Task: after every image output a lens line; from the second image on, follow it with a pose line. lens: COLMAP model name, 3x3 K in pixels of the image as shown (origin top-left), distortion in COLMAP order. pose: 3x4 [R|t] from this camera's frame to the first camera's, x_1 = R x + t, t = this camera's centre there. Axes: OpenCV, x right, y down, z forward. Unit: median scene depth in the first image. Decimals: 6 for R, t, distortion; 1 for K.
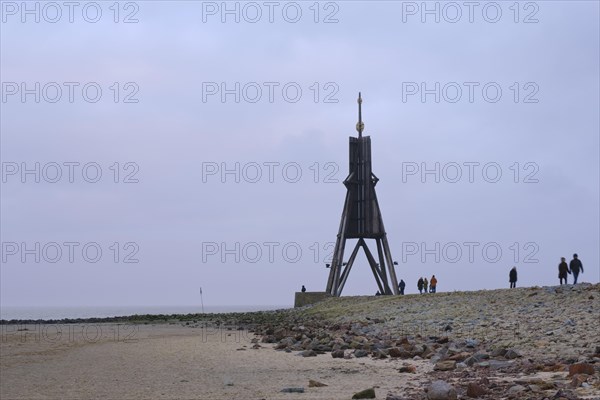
lens RADIAL K [[1191.0, 0, 295.3], [0, 1191.0, 199.1], [0, 0, 1]] dist [0.081746, 0.000000]
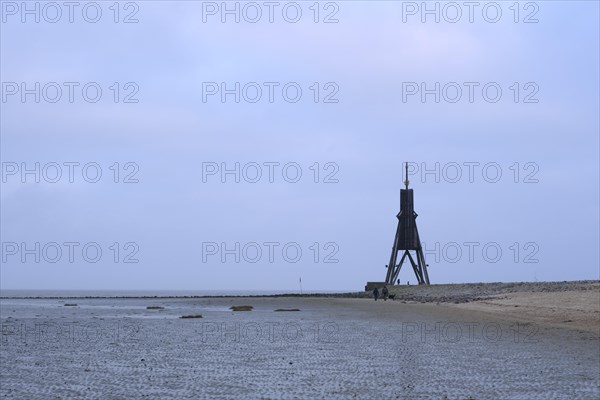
lens RADIAL K [[1191.0, 0, 294.6], [0, 1191.0, 203.7], [0, 0, 1]] dist [0.081746, 0.000000]
pose [[1.000000, 0.000314, -0.000582, -0.101036], [-0.000312, 0.999993, 0.003824, -0.038182], [0.000583, -0.003824, 0.999993, -0.664859]]
